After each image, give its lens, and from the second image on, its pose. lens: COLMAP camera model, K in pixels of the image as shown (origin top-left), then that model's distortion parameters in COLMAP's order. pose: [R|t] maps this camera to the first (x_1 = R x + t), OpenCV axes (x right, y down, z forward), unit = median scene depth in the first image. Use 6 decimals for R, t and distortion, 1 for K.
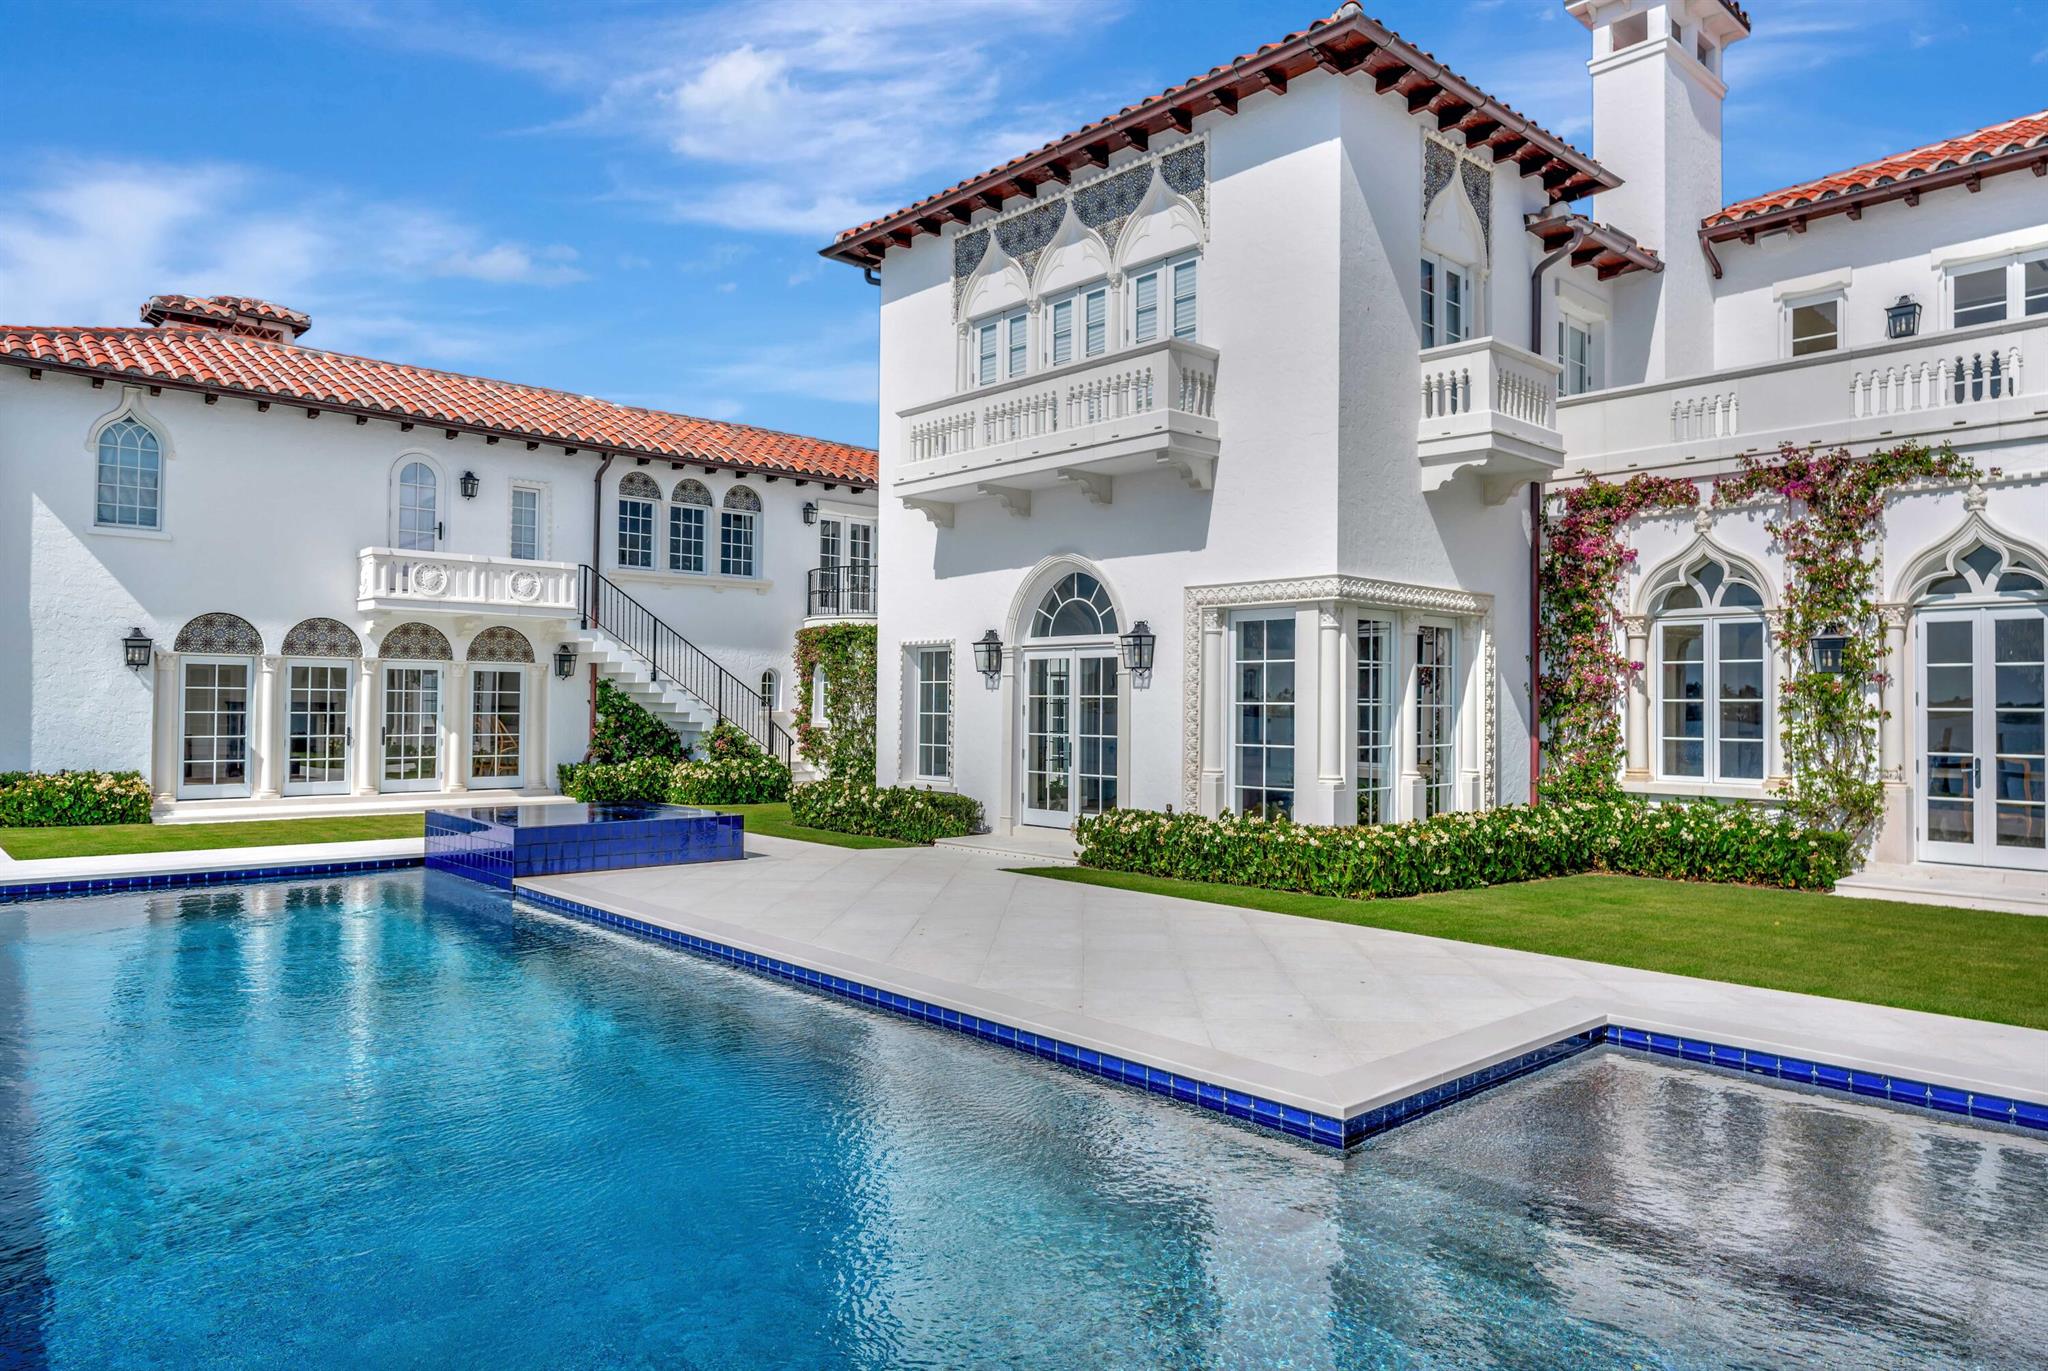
lens RADIAL K [[1301.7, 0, 1024.0], [0, 1301.7, 685.5], [0, 0, 1]] dist [-0.004158, 0.000822]
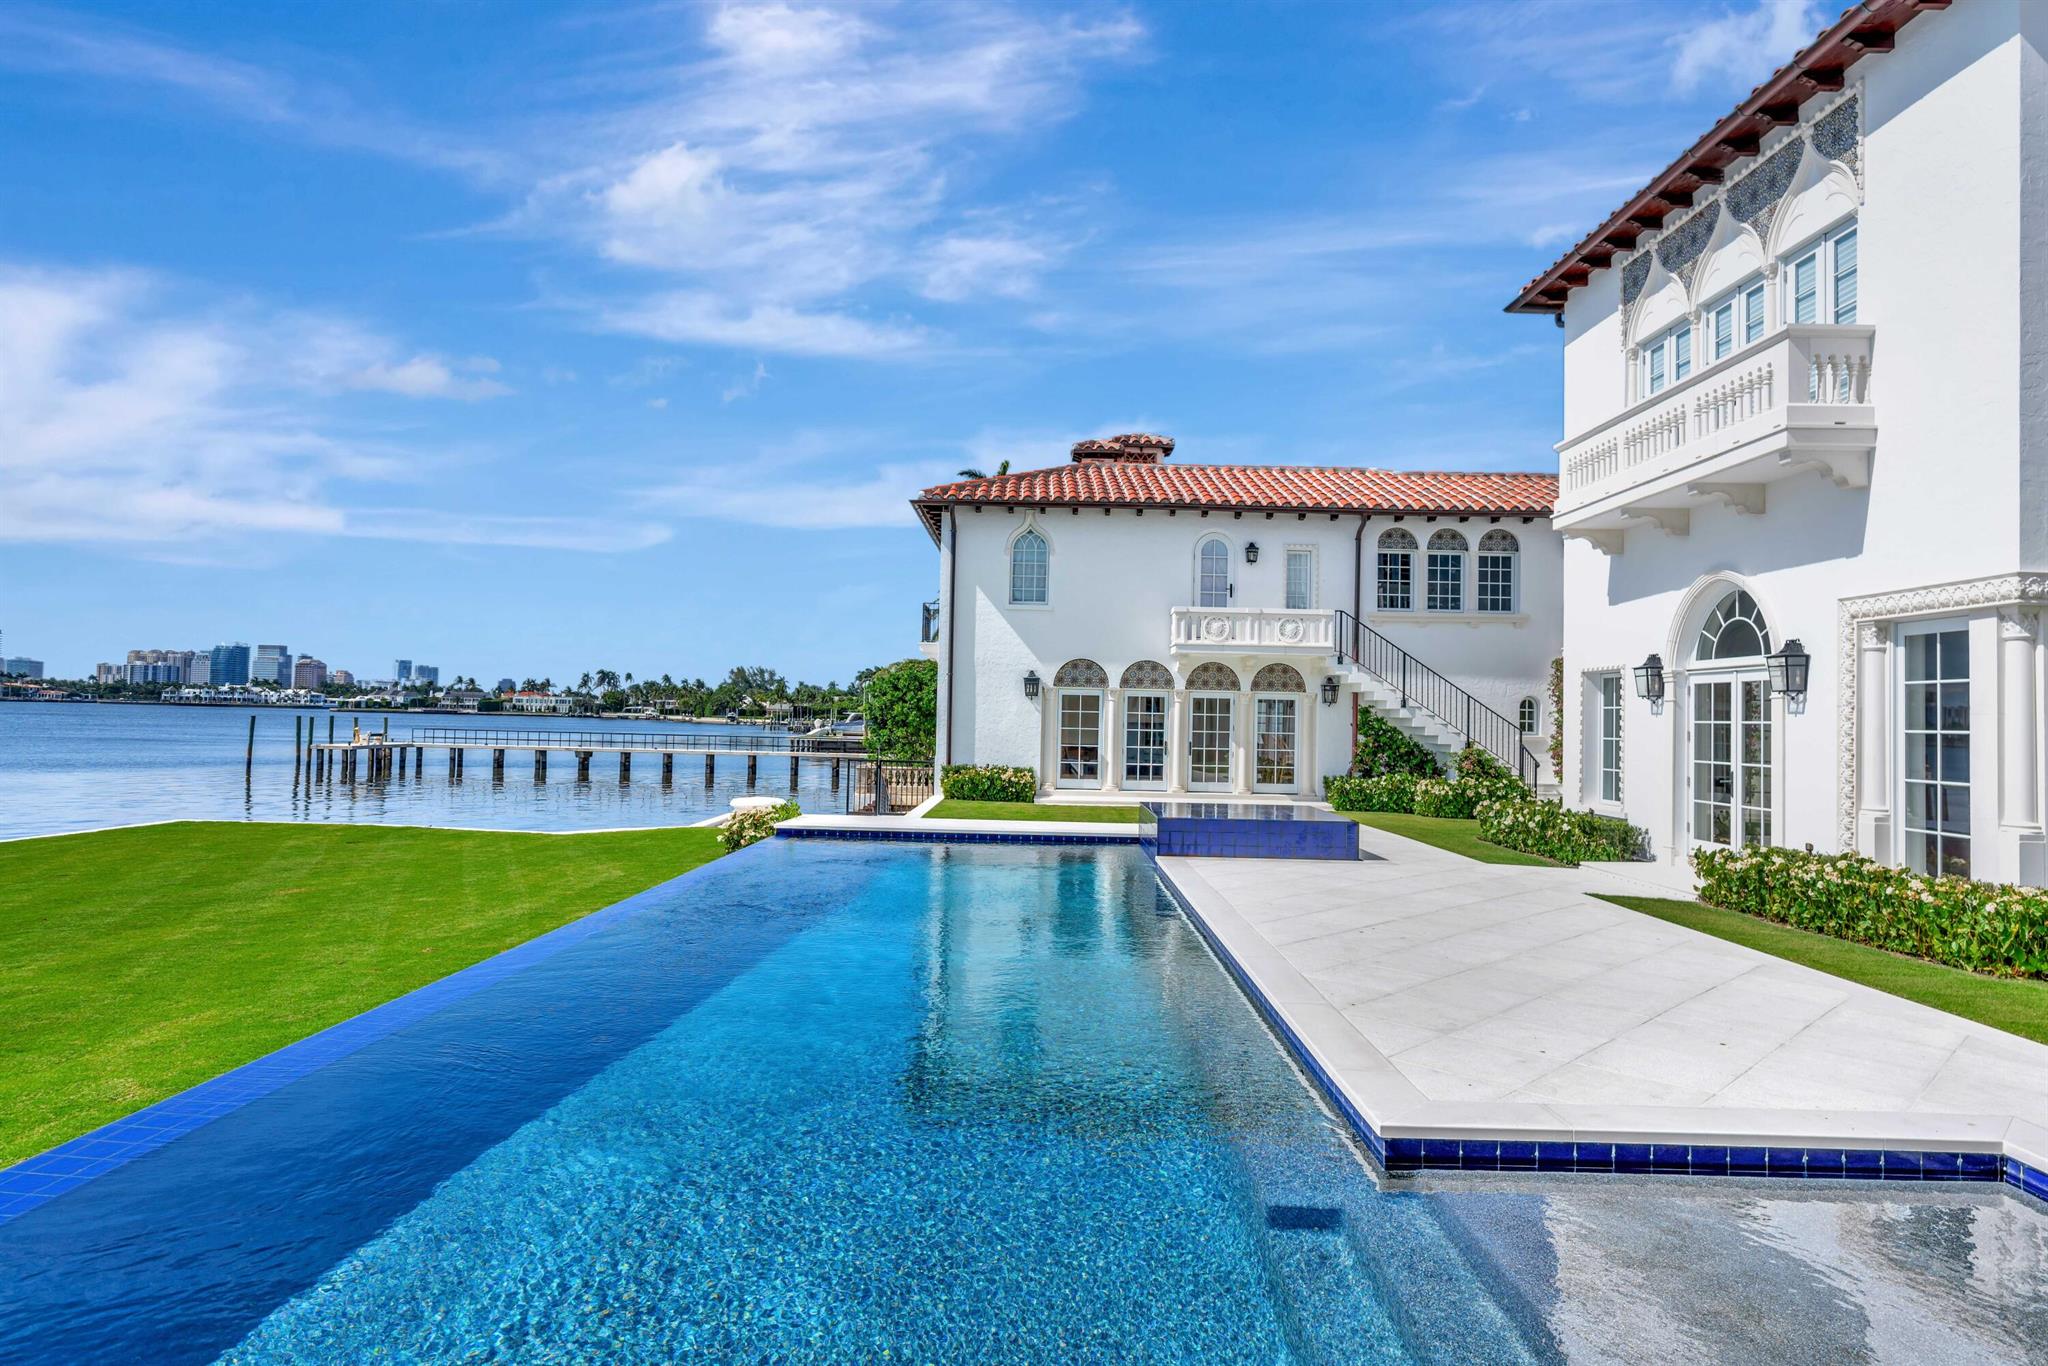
lens RADIAL K [[1124.2, 0, 1024.0], [0, 1124.2, 683.0], [0, 0, 1]] dist [0.000056, 0.000932]
pose [[0.734739, -0.013980, -0.678206, 0.195668], [-0.004721, 0.999658, -0.025721, 0.002977], [0.678333, 0.022100, 0.734422, 0.054752]]
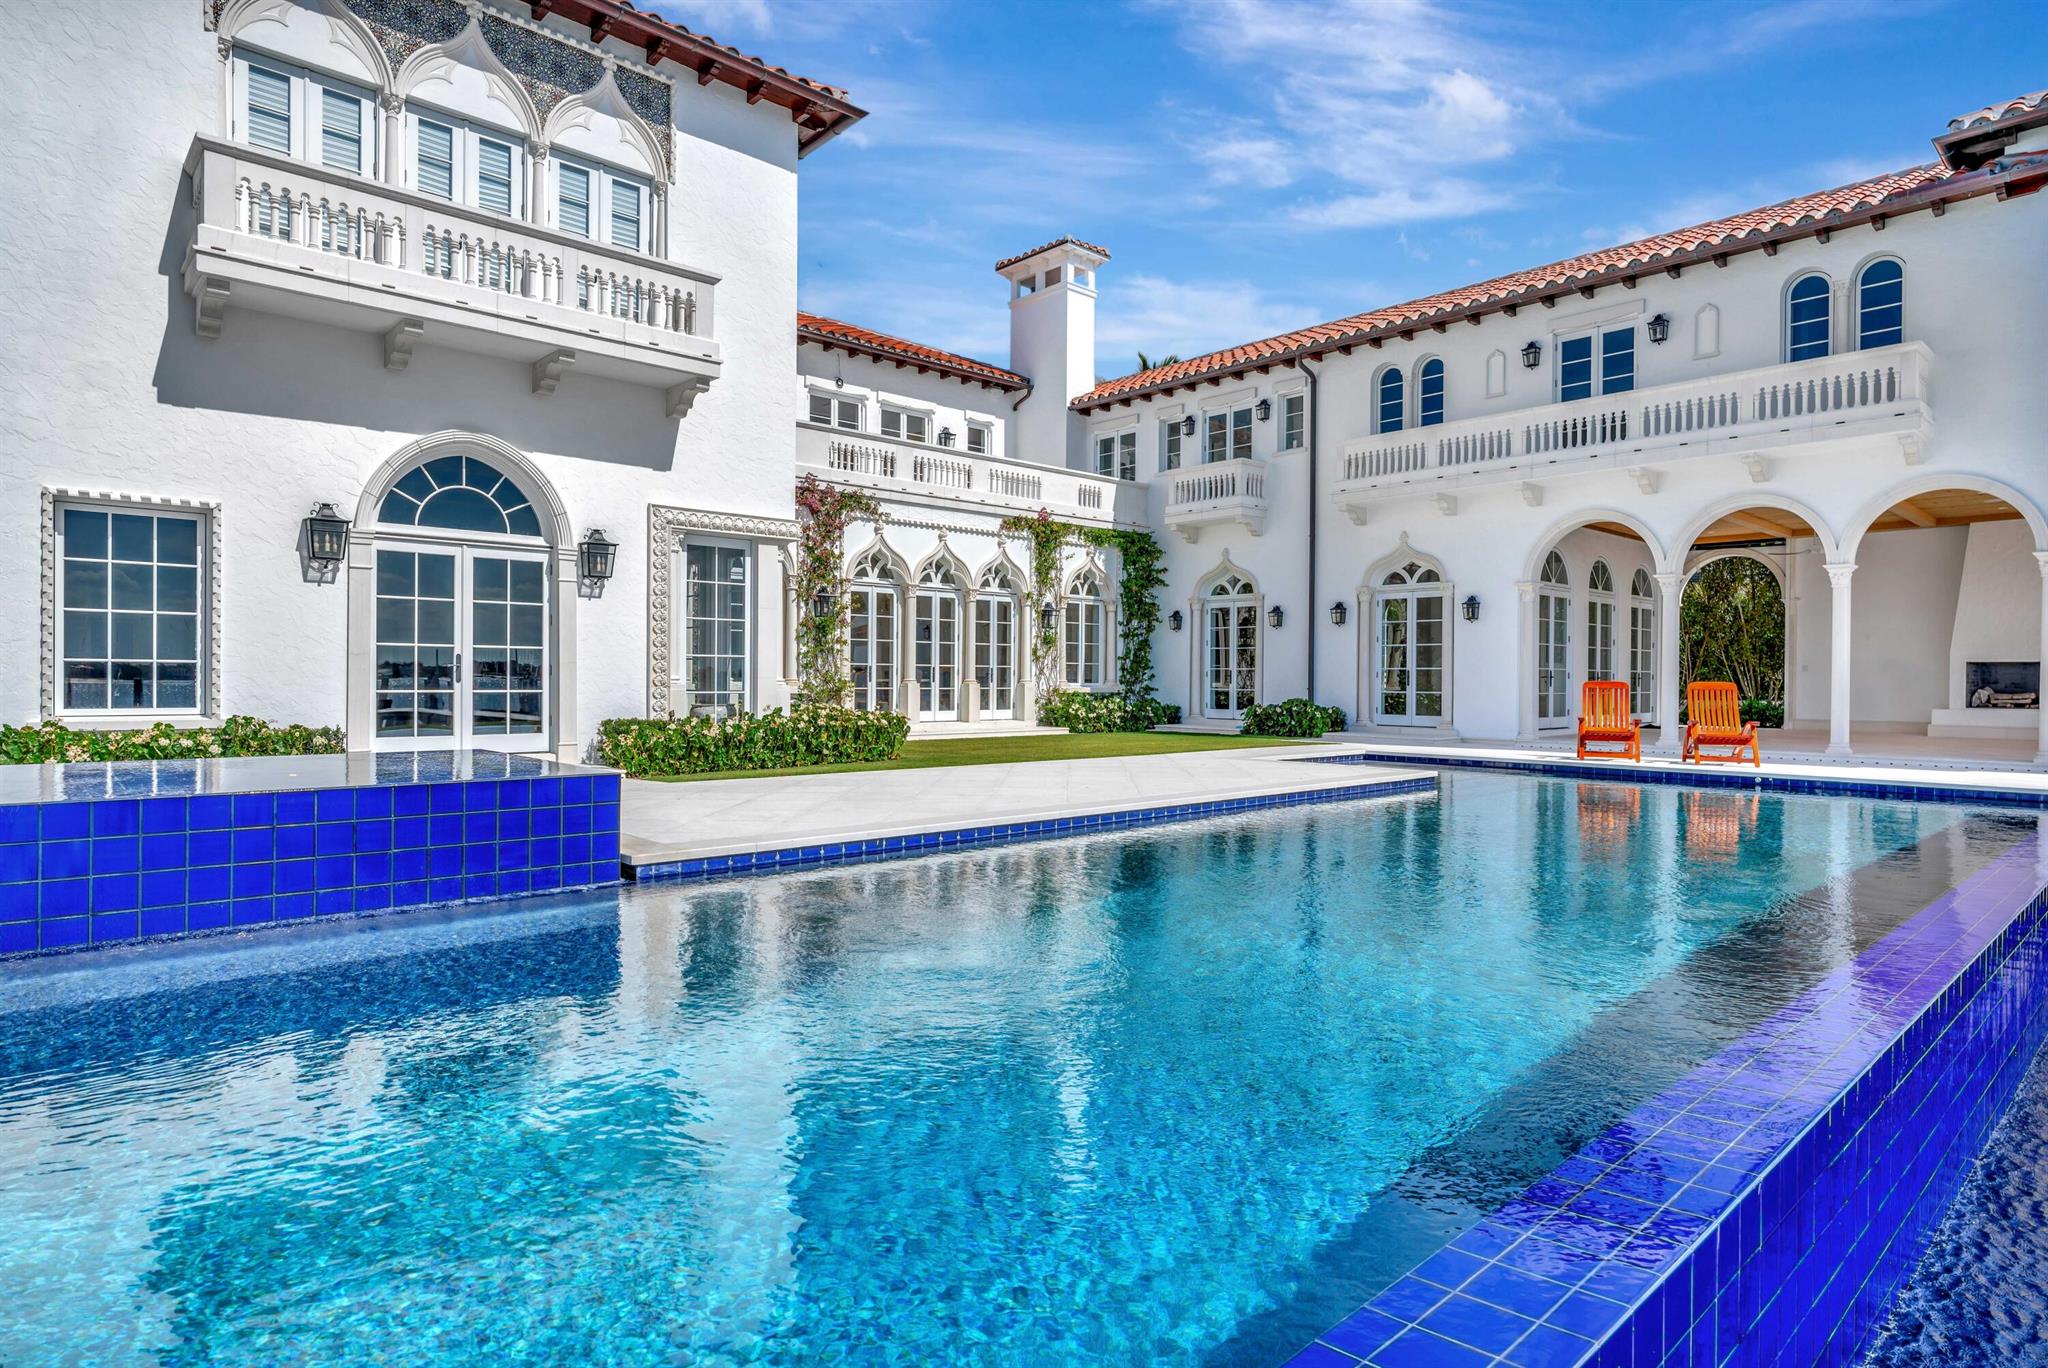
lens RADIAL K [[1124.2, 0, 1024.0], [0, 1124.2, 684.0], [0, 0, 1]] dist [0.000056, 0.000932]
pose [[-0.015347, -0.010922, 0.999823, -0.654772], [-0.019631, 0.999751, 0.010620, 0.044444], [-0.999689, -0.019465, -0.015558, 0.595772]]
